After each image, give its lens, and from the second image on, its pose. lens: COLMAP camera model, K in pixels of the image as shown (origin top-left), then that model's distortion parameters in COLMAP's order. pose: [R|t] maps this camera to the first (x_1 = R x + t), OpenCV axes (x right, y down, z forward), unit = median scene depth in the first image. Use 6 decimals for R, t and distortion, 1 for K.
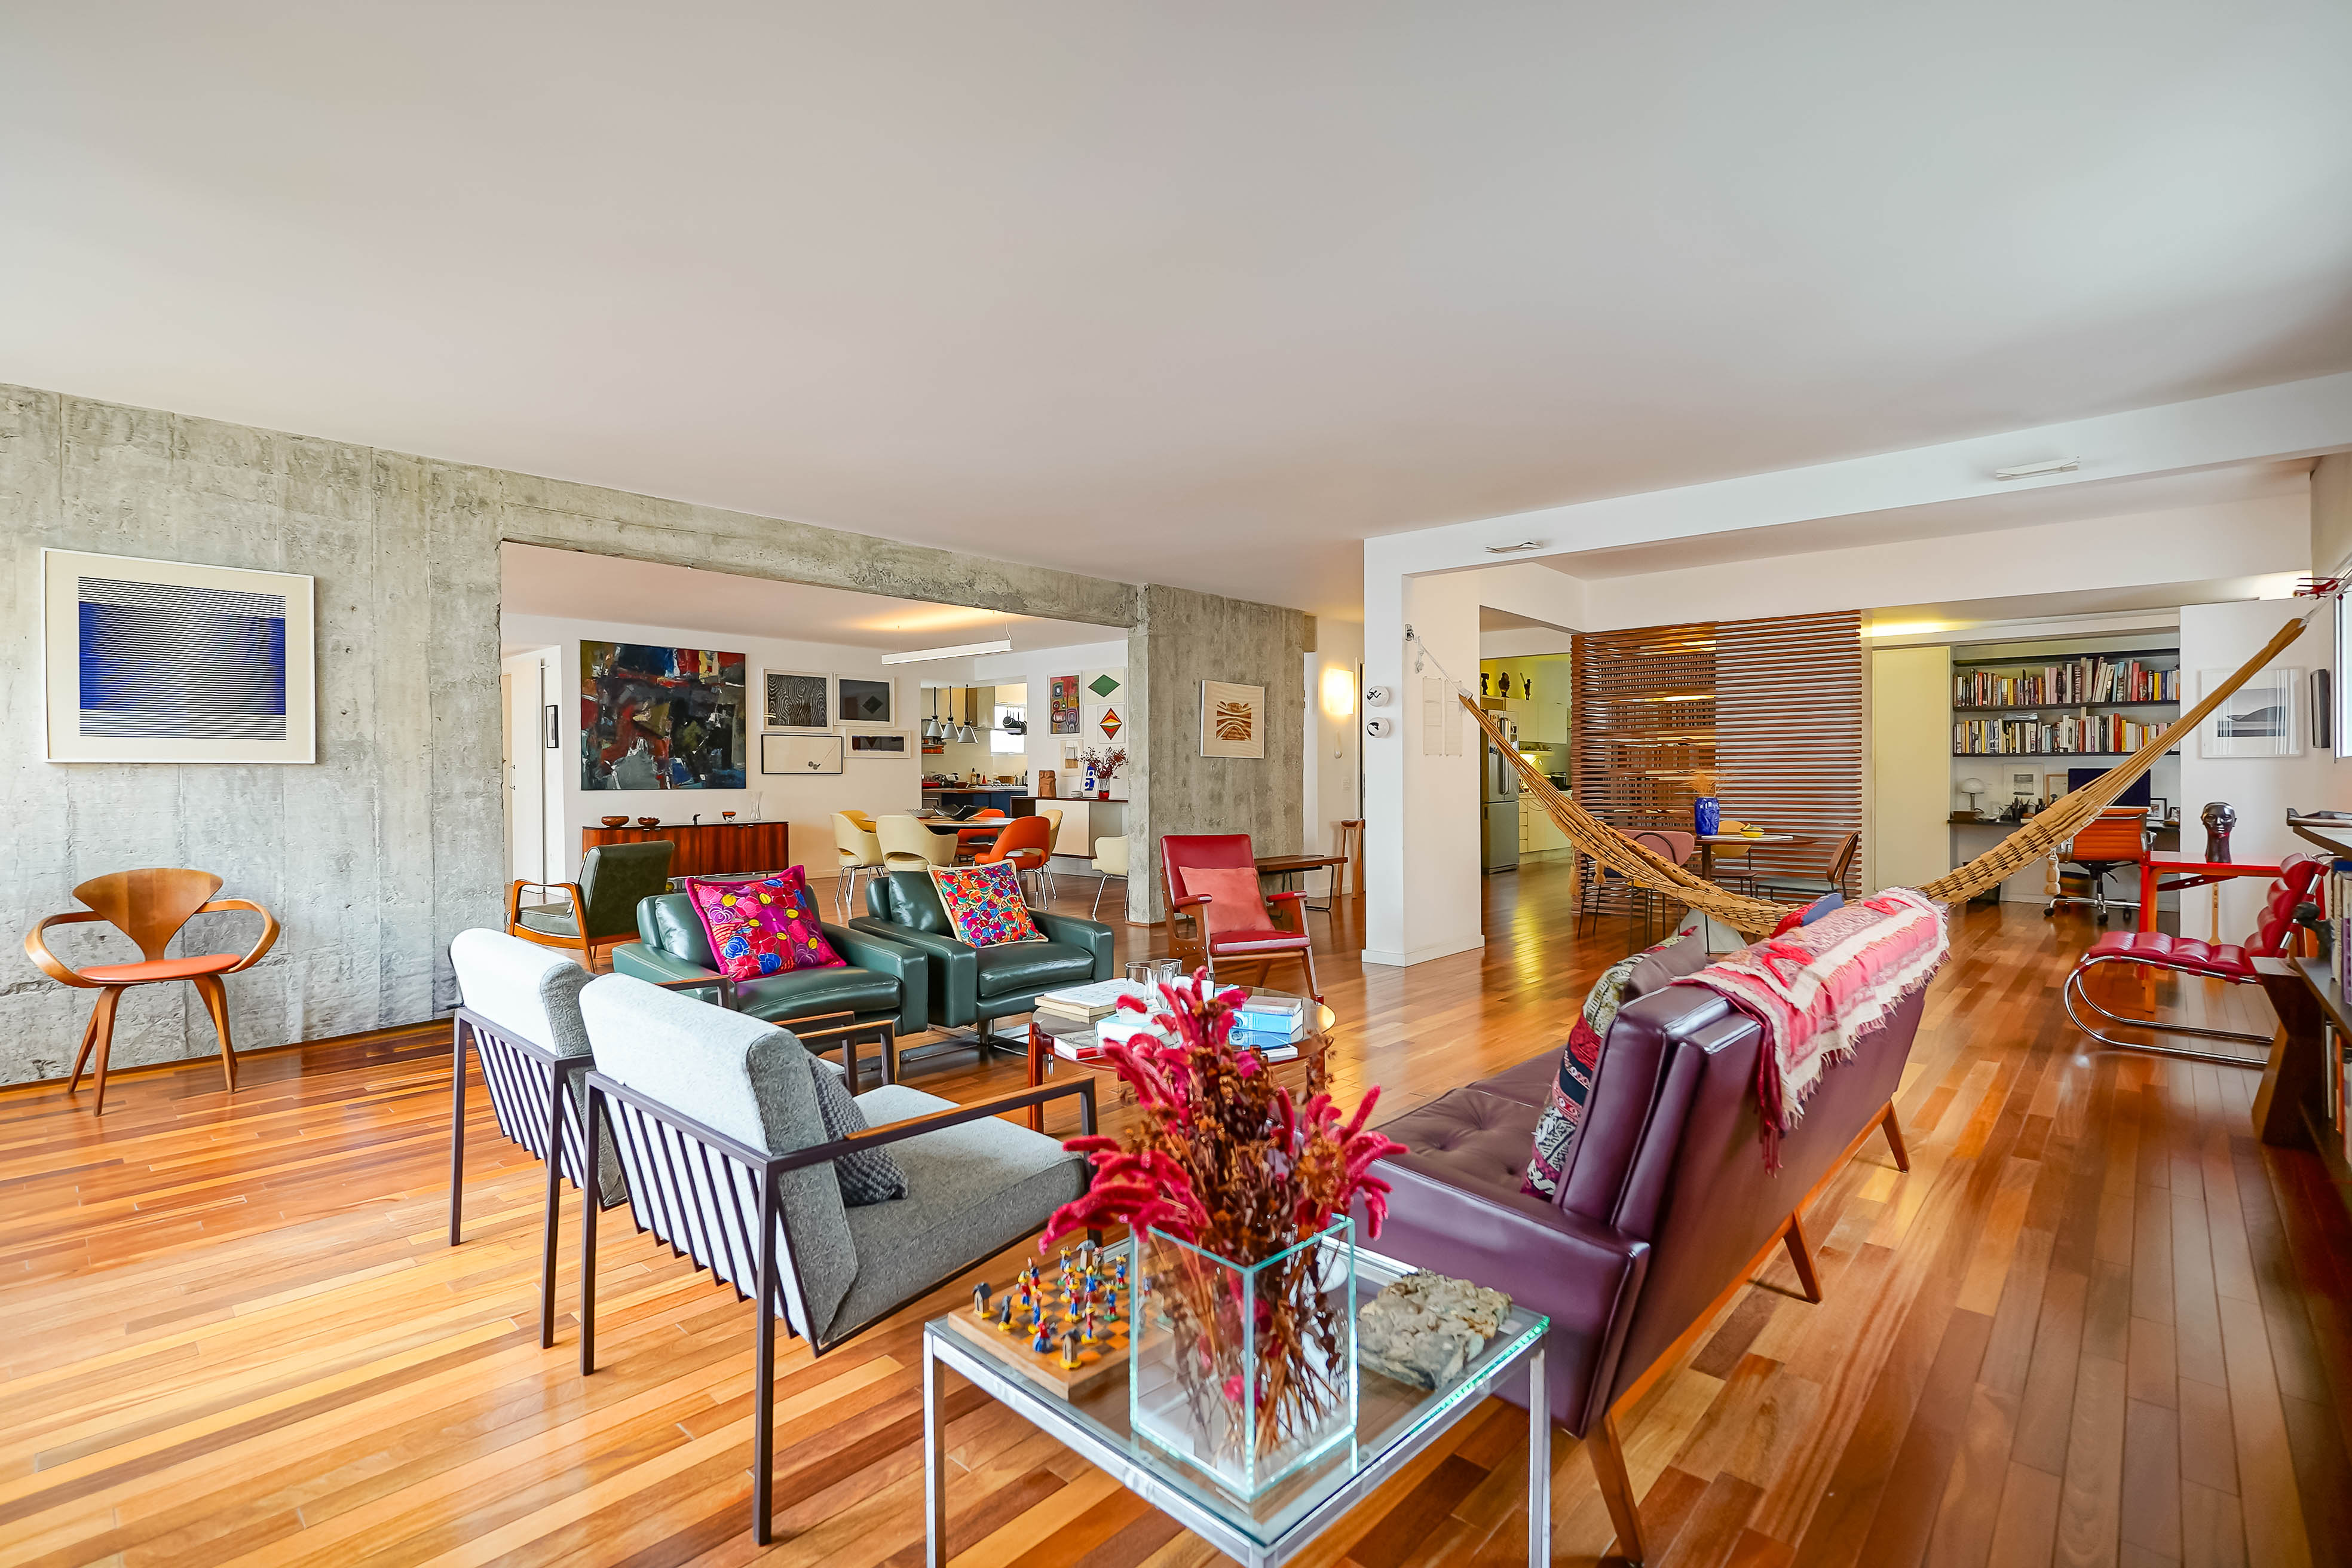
lens RADIAL K [[1072.1, 0, 1176.0], [0, 1072.1, 784.0], [0, 0, 1]] dist [-0.001525, -0.000203]
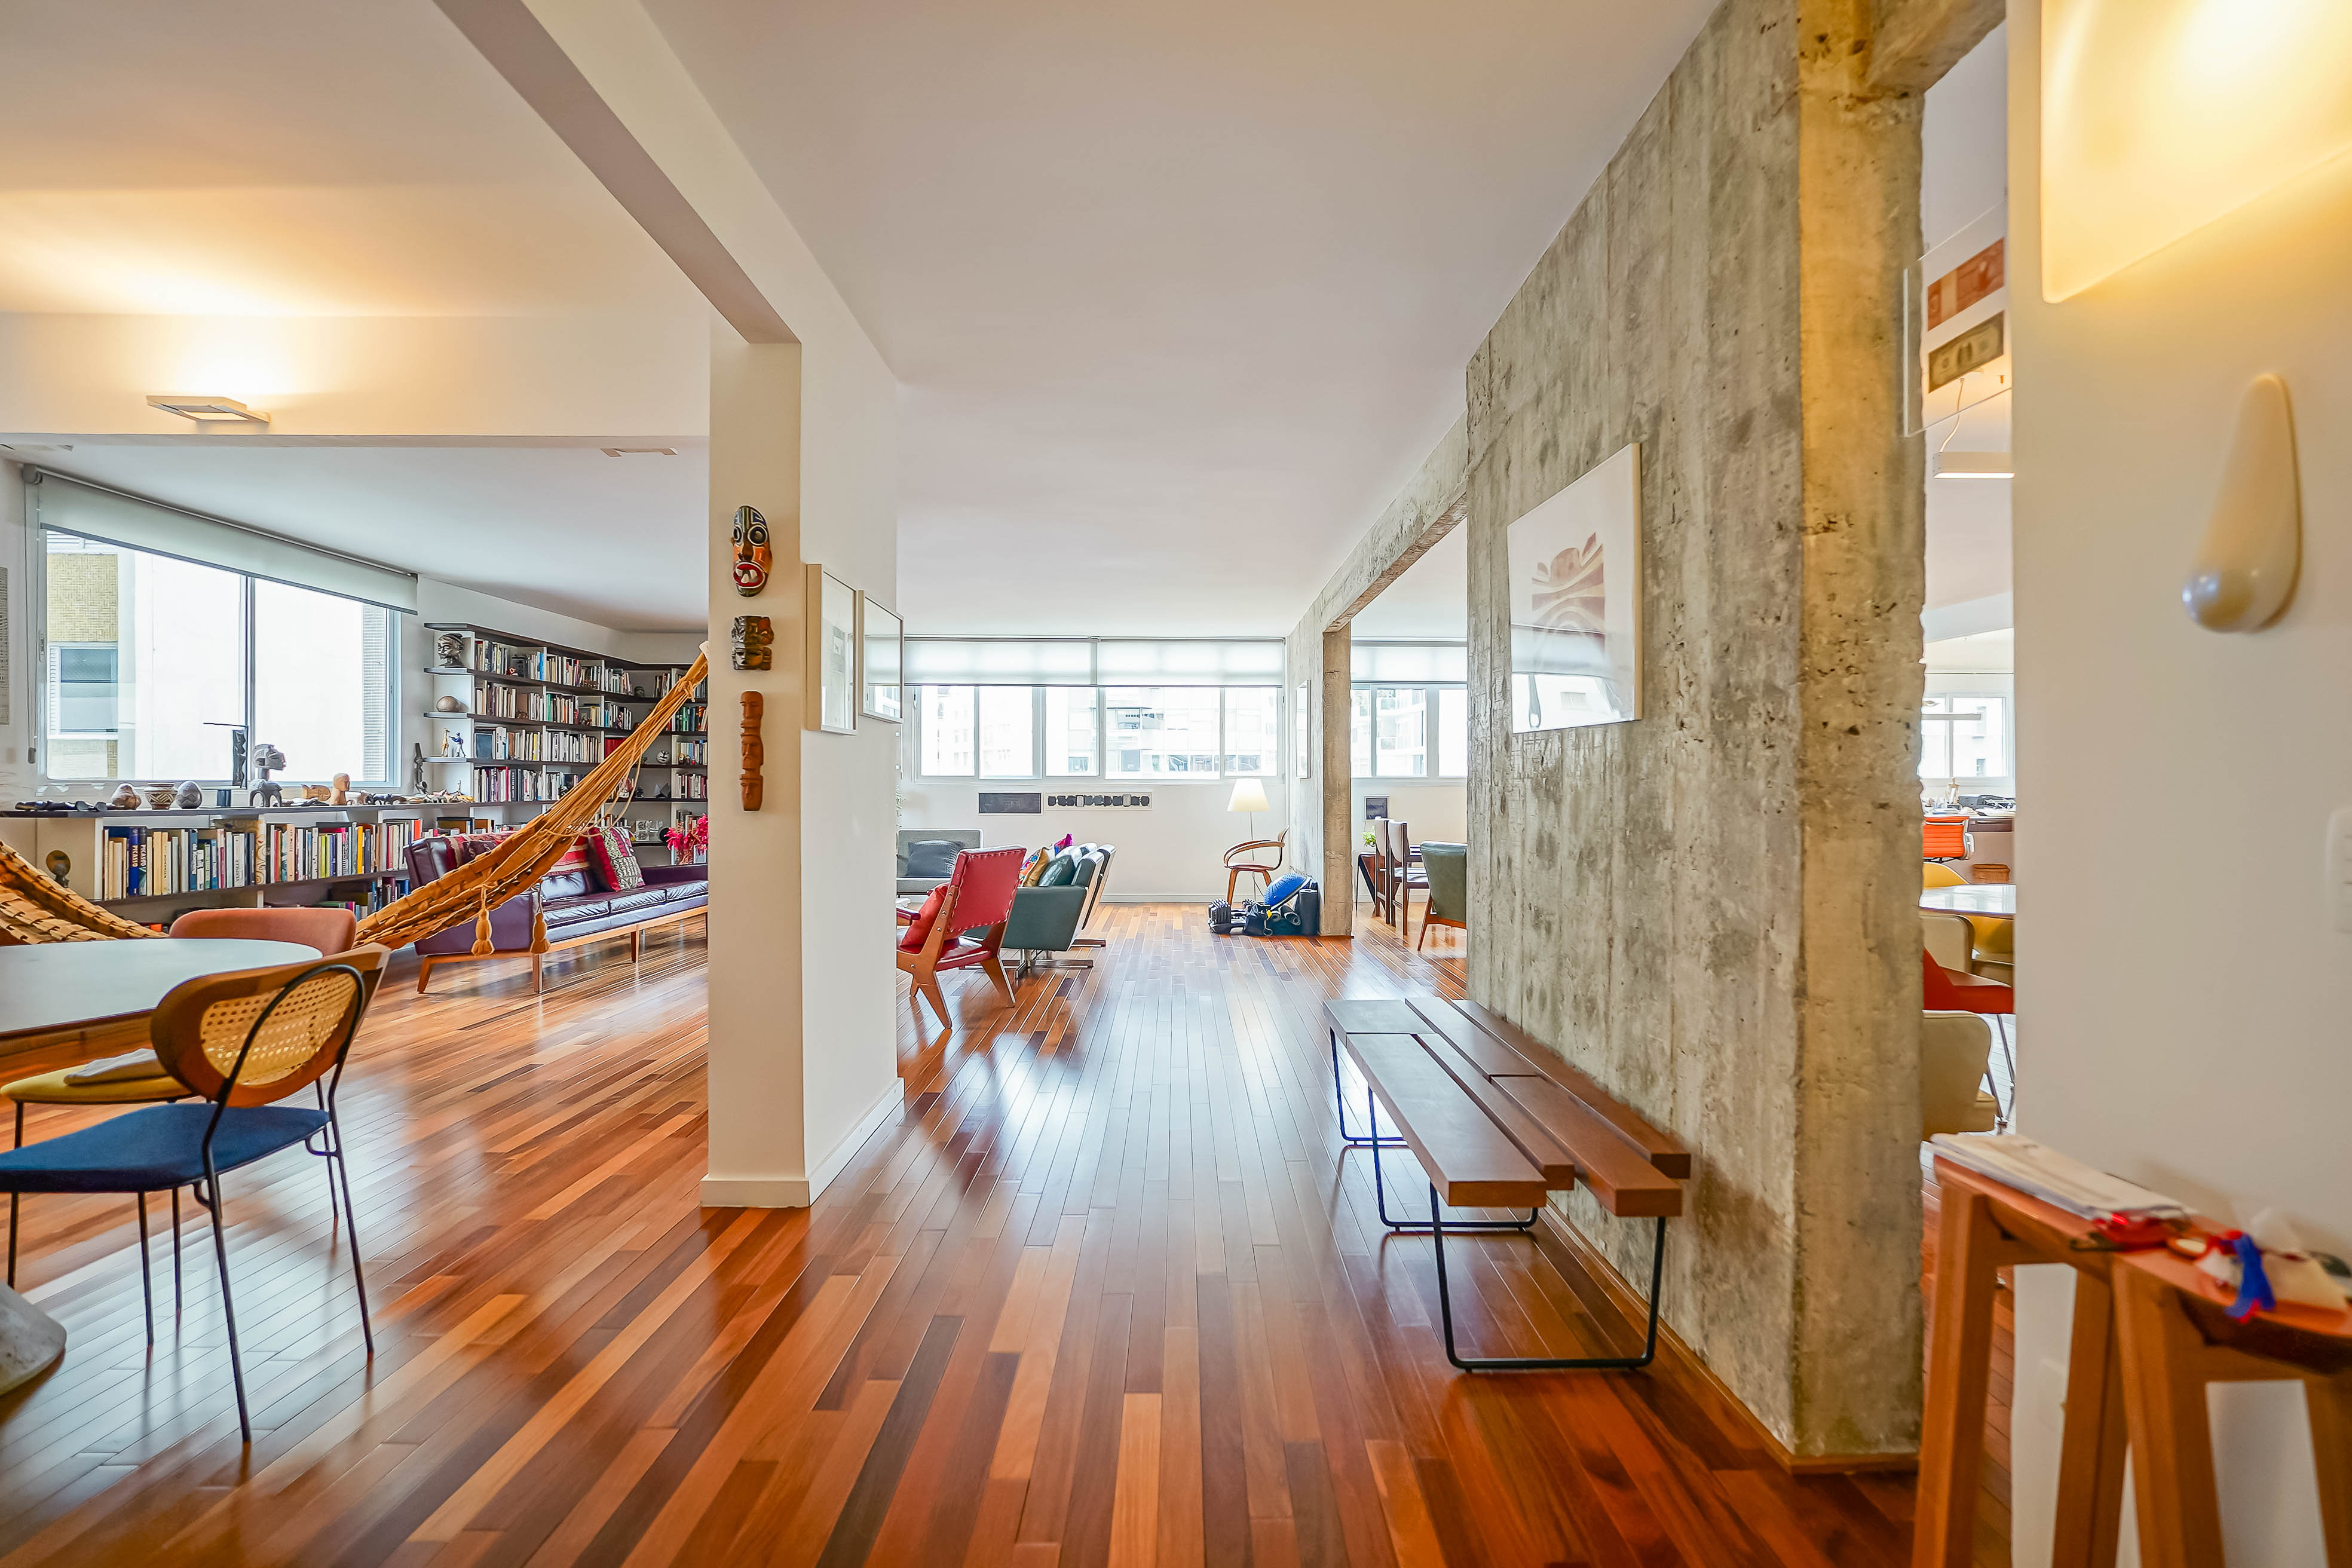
lens RADIAL K [[1072.1, 0, 1176.0], [0, 1072.1, 784.0], [0, 0, 1]] dist [-0.001525, -0.000203]
pose [[-0.728928, 0.001887, -0.684588, 0.647337], [-0.002126, 0.999985, 0.005020, -0.016582], [0.684587, 0.005115, -0.728913, 2.125598]]
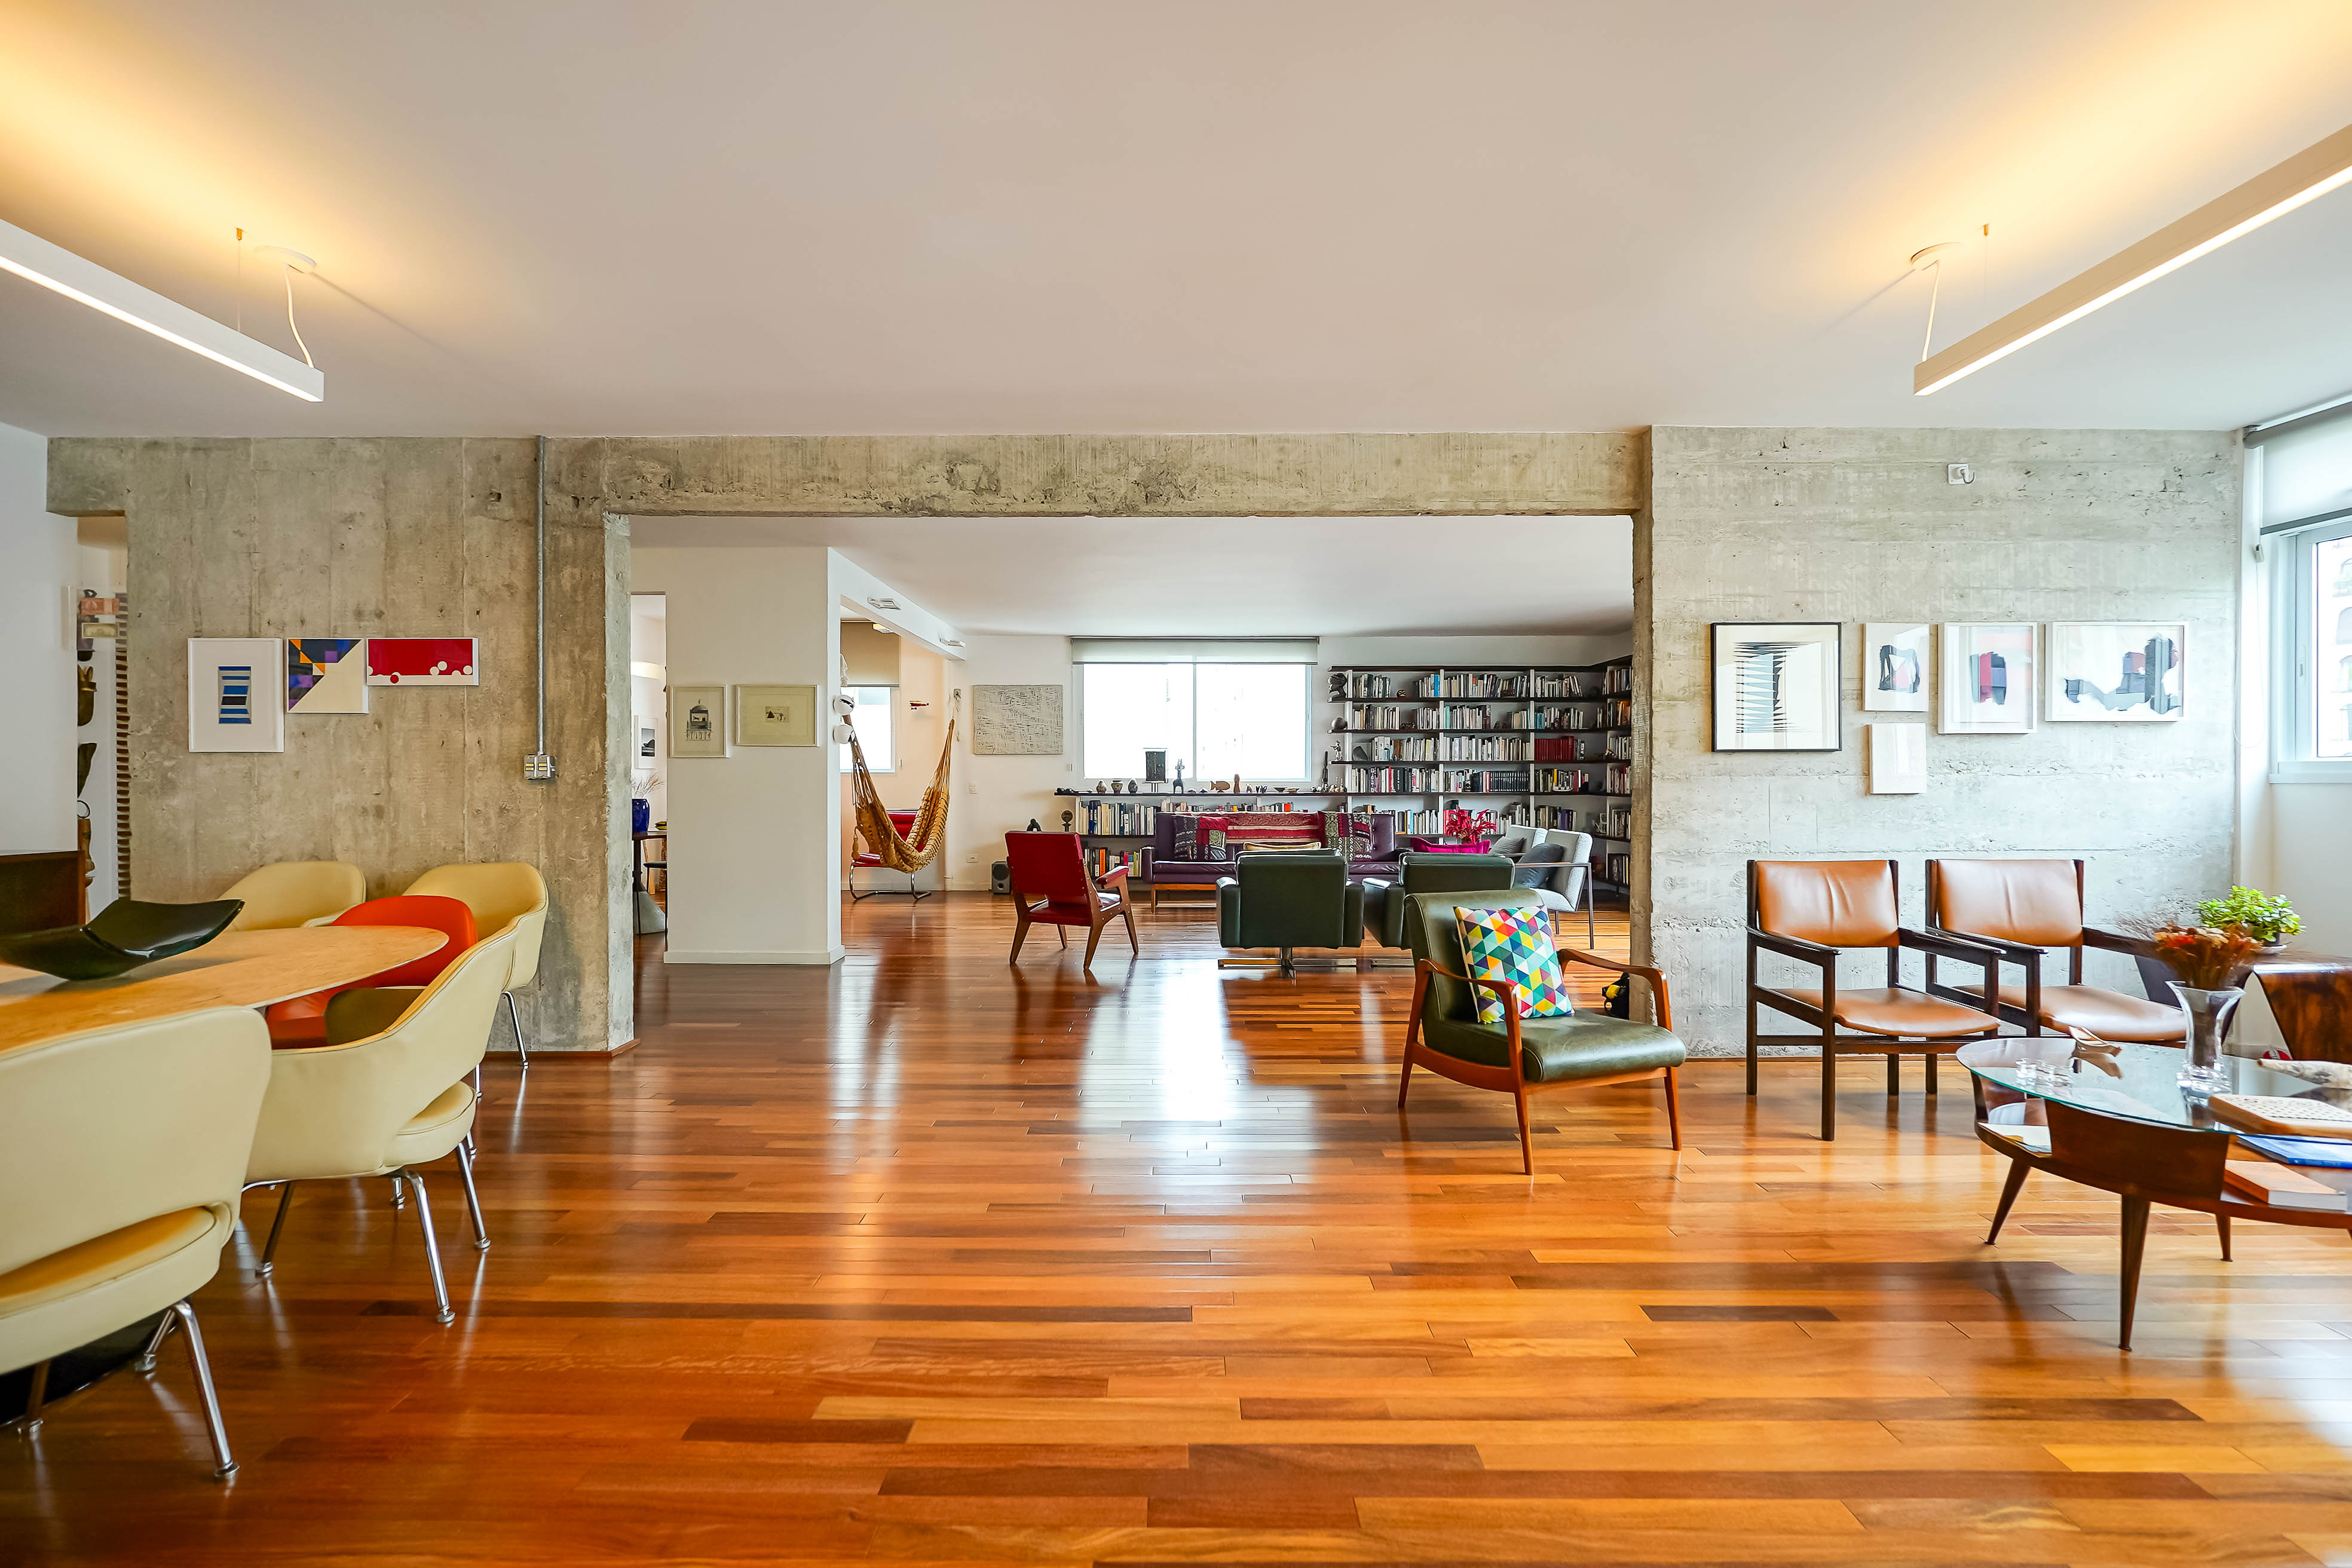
lens RADIAL K [[1072.1, 0, 1176.0], [0, 1072.1, 784.0], [0, 0, 1]] dist [-0.001525, -0.000203]
pose [[-0.680335, 0.000993, 0.732901, -1.086836], [0.009056, 0.999934, 0.007052, -0.015964], [-0.732846, 0.011435, -0.680299, 2.025076]]
